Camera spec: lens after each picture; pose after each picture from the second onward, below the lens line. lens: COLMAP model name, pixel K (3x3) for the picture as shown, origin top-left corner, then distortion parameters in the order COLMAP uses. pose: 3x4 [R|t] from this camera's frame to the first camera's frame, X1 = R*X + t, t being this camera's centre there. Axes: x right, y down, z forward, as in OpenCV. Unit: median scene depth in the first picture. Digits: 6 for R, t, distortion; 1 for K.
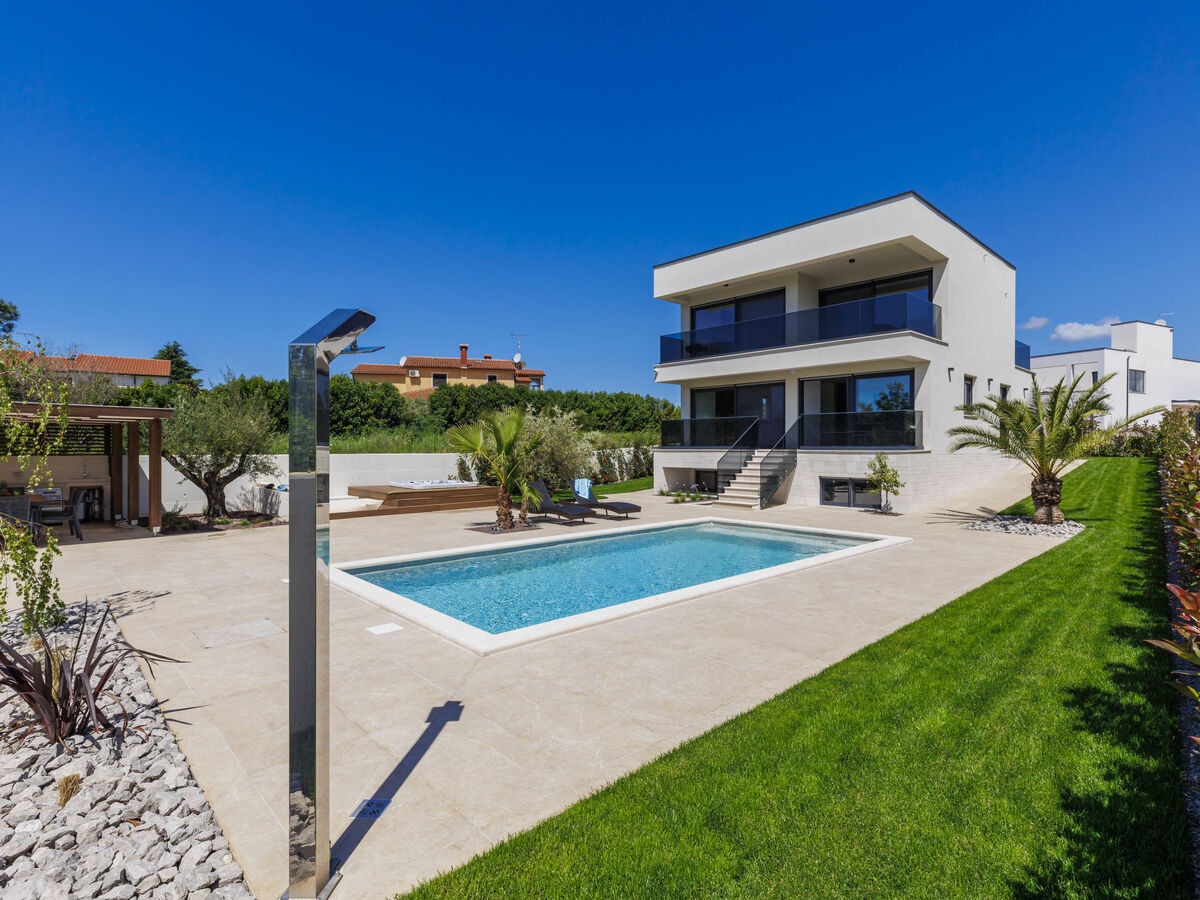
lens RADIAL K [[632.2, 0, 607.1], [0, 632.2, 448.7], [0, 0, 1]] dist [0.003486, 0.000377]
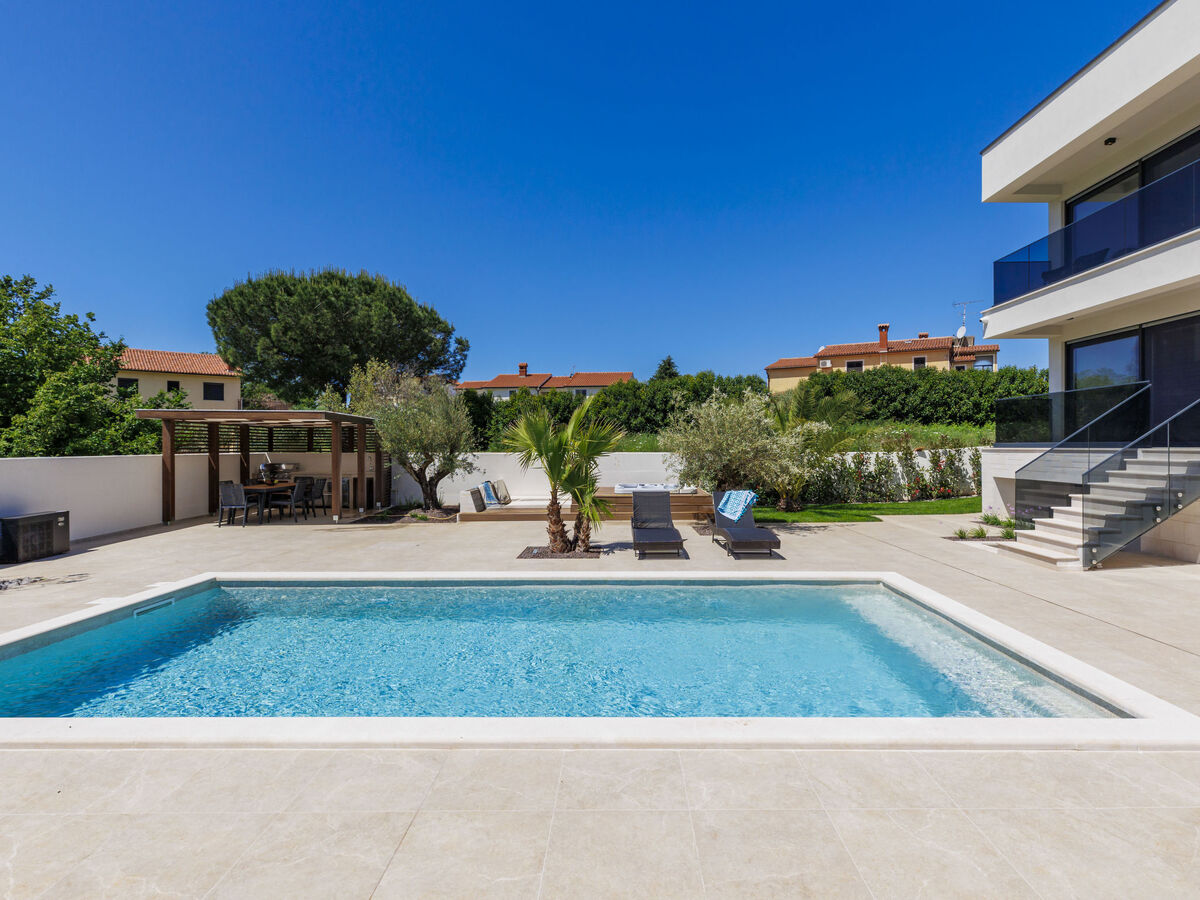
lens RADIAL K [[632.2, 0, 607.1], [0, 632.2, 448.7], [0, 0, 1]] dist [0.003486, 0.000377]
pose [[0.713391, 0.001979, -0.700764, 0.237424], [0.000262, 0.999995, 0.003091, 0.000379], [0.700766, -0.002389, 0.713387, 0.288970]]
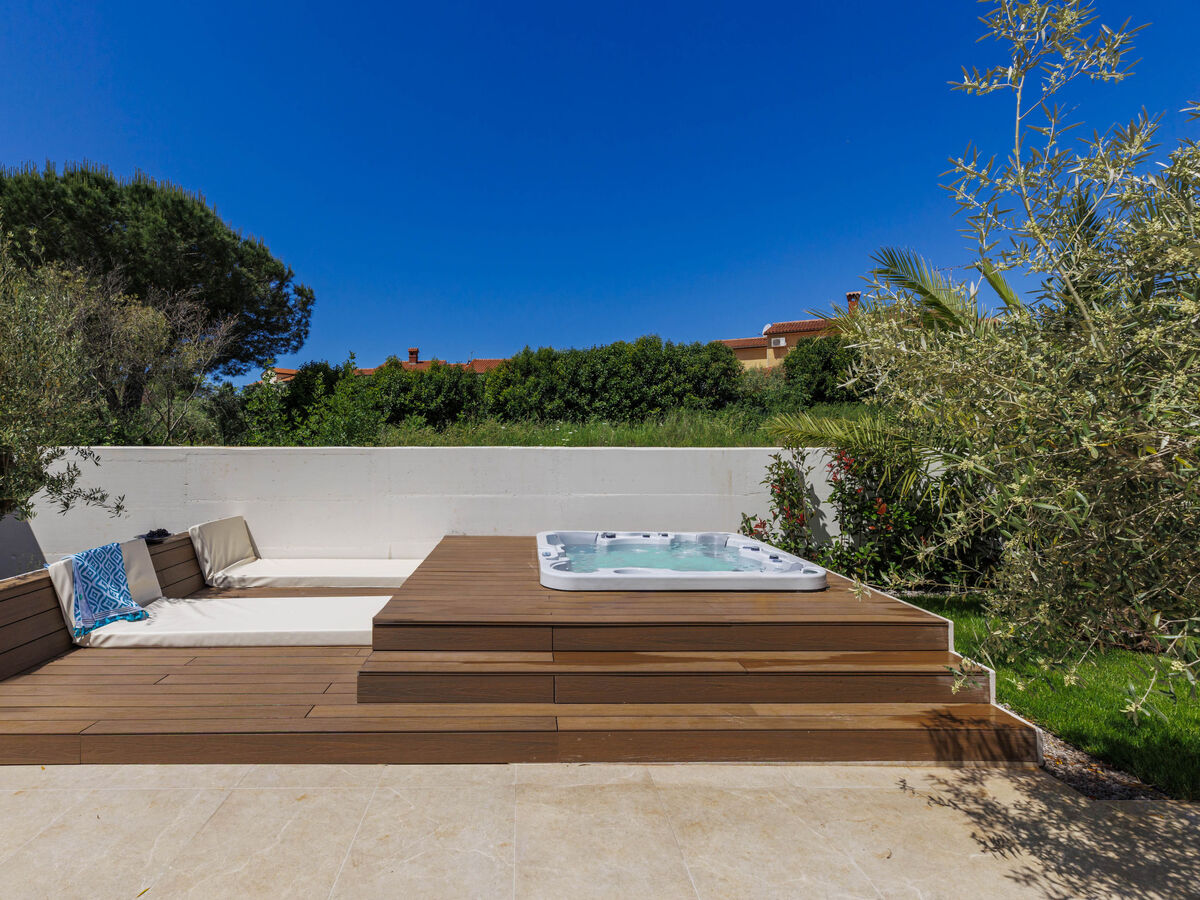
lens RADIAL K [[589.0, 0, 527.0], [0, 589.0, 448.7], [0, 0, 1]] dist [0.000250, 0.000144]
pose [[0.734860, 0.005610, -0.678195, -0.116625], [-0.003027, 0.999983, 0.004992, 0.006599], [0.678212, -0.001615, 0.734865, 0.645857]]
